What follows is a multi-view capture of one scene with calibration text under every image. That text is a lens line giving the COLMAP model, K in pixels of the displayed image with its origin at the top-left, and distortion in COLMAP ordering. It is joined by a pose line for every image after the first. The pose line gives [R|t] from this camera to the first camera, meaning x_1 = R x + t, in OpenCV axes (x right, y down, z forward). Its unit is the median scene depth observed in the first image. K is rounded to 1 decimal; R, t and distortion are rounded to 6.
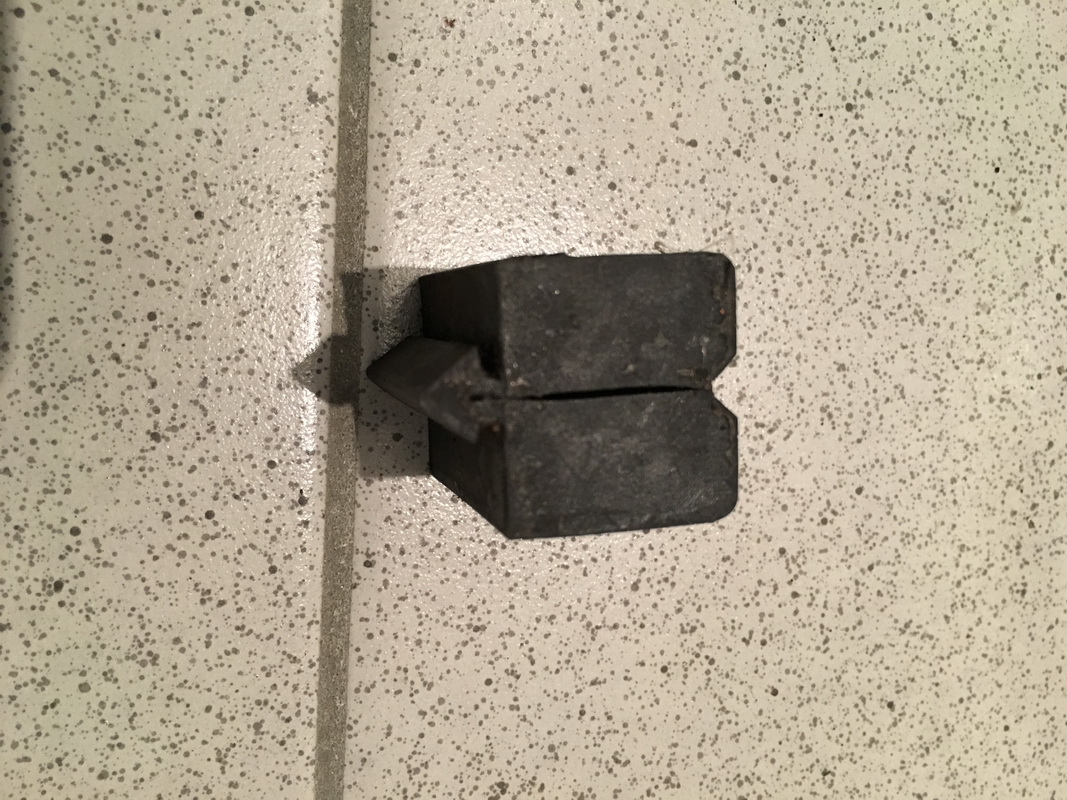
lens RADIAL K [[906.3, 0, 533.5], [0, 906.3, 400.0], [0, 0, 1]] dist [0.078344, -0.135282]
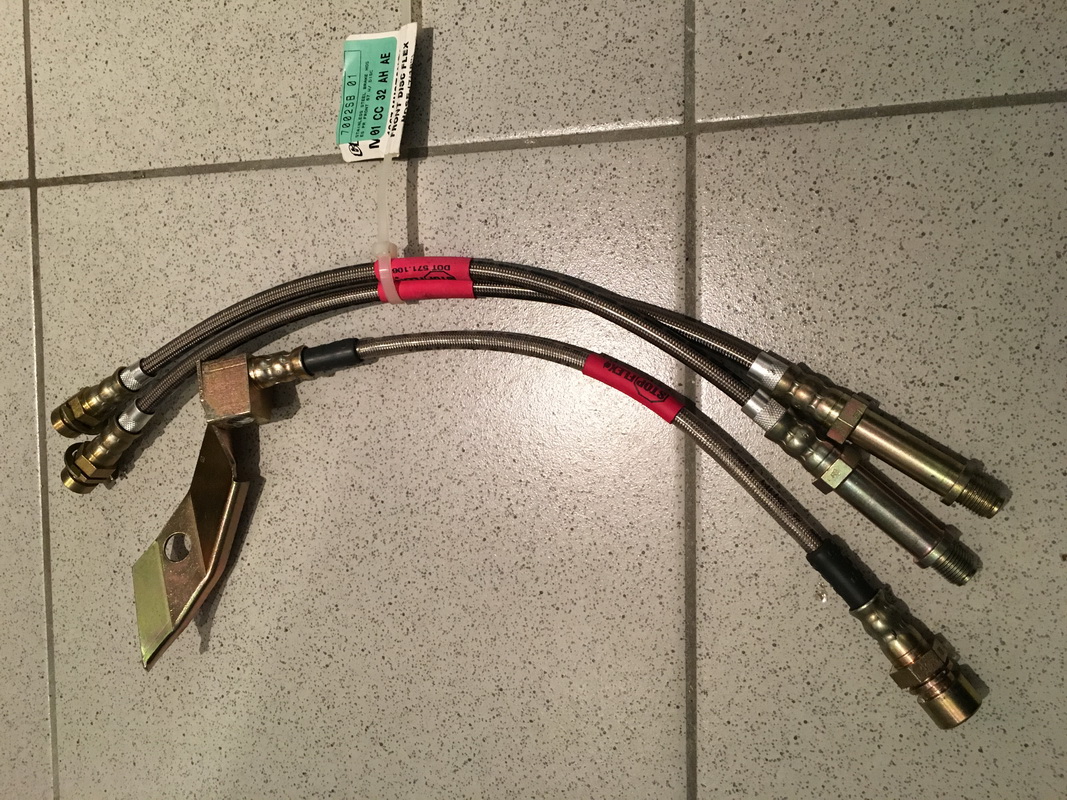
lens RADIAL K [[906.3, 0, 533.5], [0, 906.3, 400.0], [0, 0, 1]] dist [0.078344, -0.135282]
pose [[-0.996878, 0.053332, 0.058221, 0.070382], [-0.059391, -0.992391, -0.107859, 0.868674], [0.052026, -0.110980, 0.992460, -1.657934]]
